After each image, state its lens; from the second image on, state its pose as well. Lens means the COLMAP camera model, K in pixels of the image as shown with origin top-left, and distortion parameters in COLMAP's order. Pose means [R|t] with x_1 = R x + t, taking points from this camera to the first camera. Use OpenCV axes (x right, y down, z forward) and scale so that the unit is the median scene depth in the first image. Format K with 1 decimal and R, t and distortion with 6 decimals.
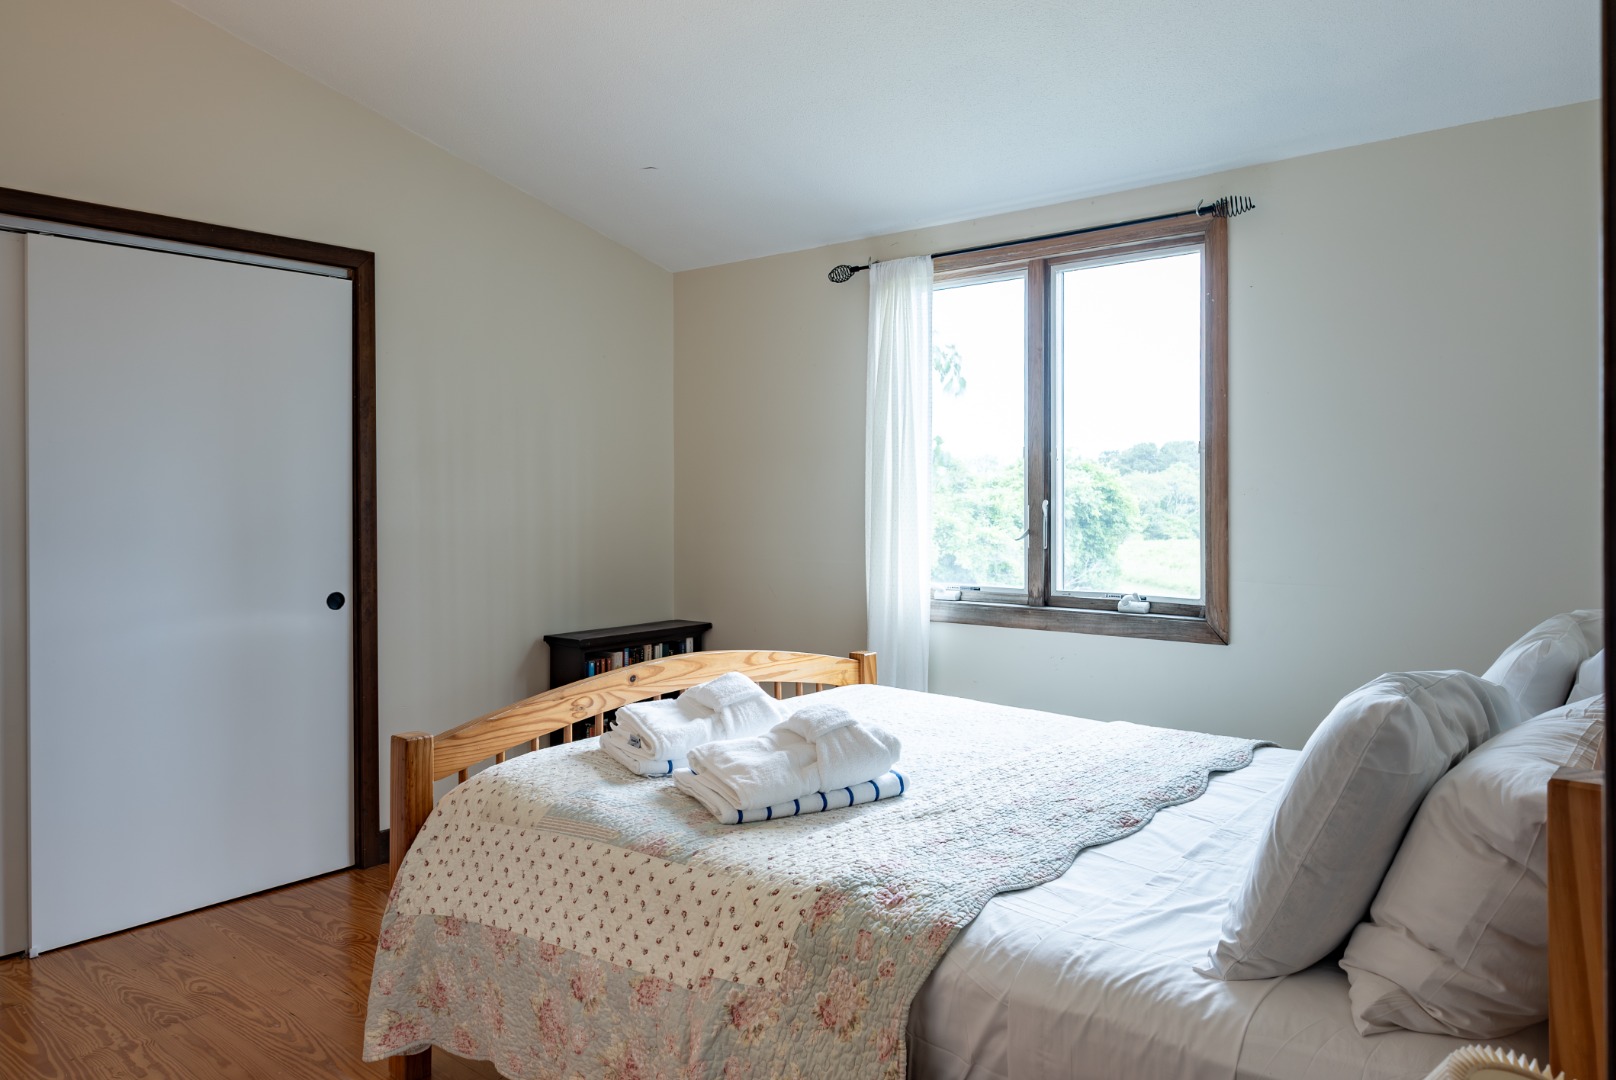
lens RADIAL K [[1102.6, 0, 811.0], [0, 1102.6, 481.6], [0, 0, 1]] dist [-0.000626, 0.002360]
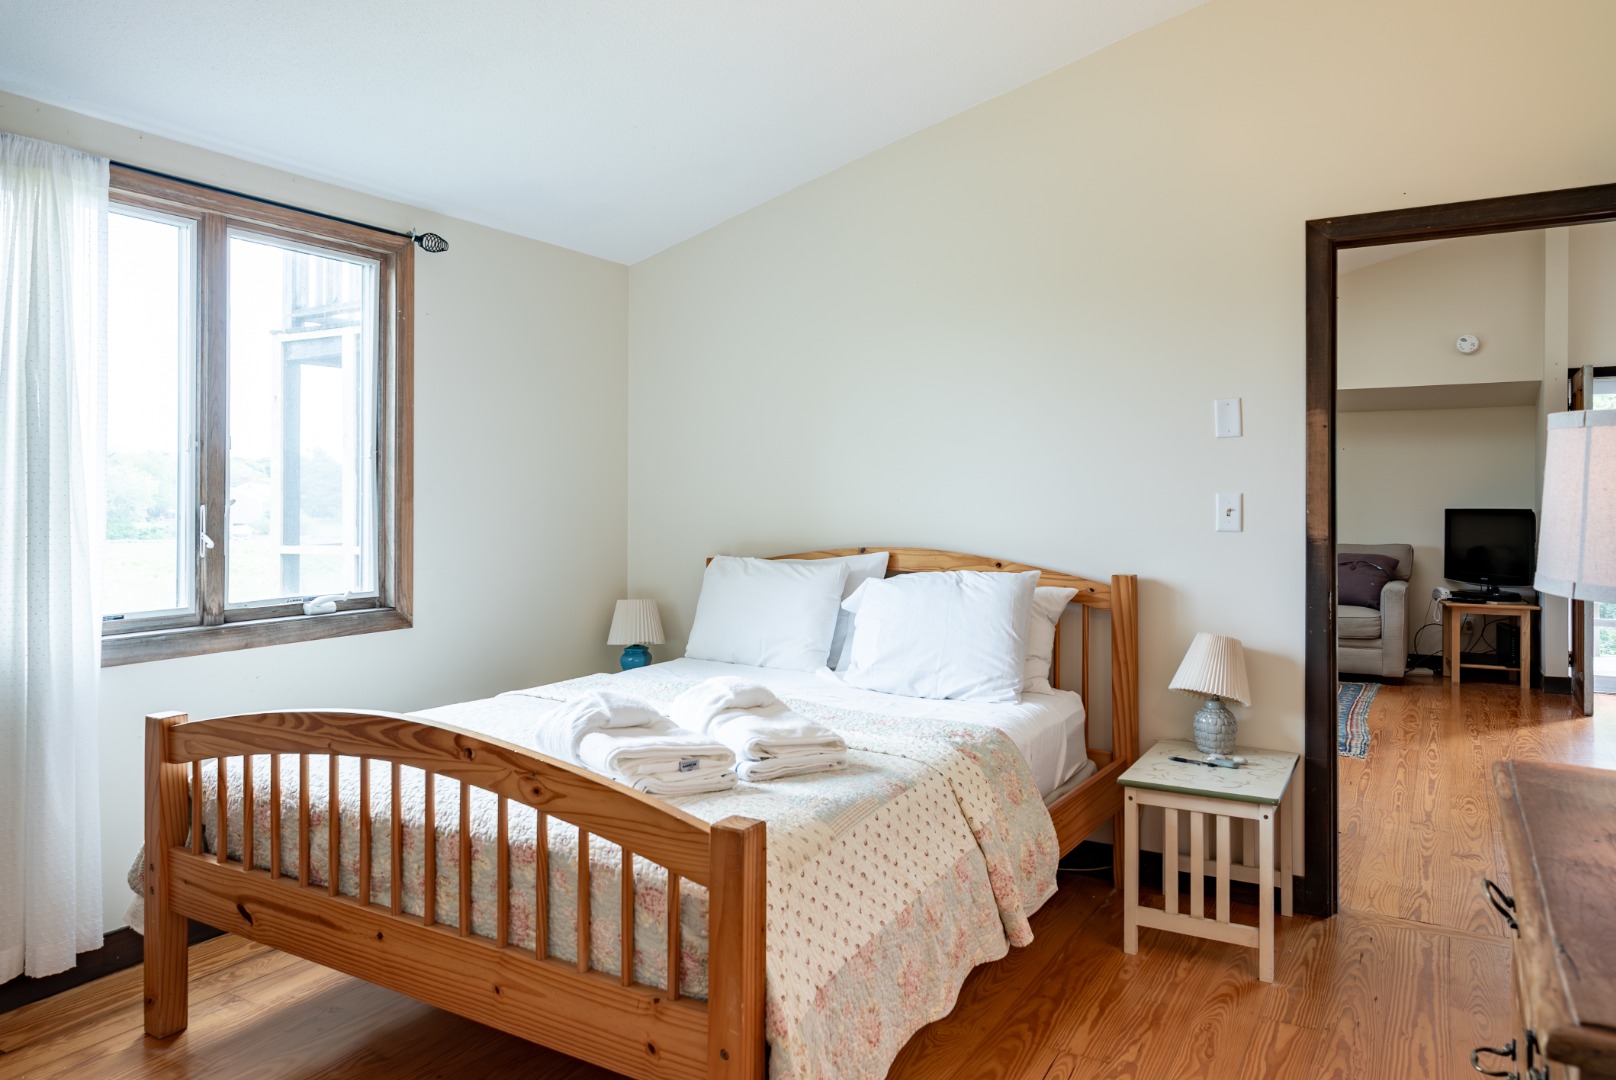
lens RADIAL K [[1087.2, 0, 790.2], [0, 1087.2, 497.6], [0, 0, 1]] dist [-0.001588, 0.001403]
pose [[-0.144956, -0.000280, 0.989438, -0.733355], [-0.010914, 0.999940, -0.001316, 0.012299], [-0.989378, -0.010990, -0.144951, 0.734048]]
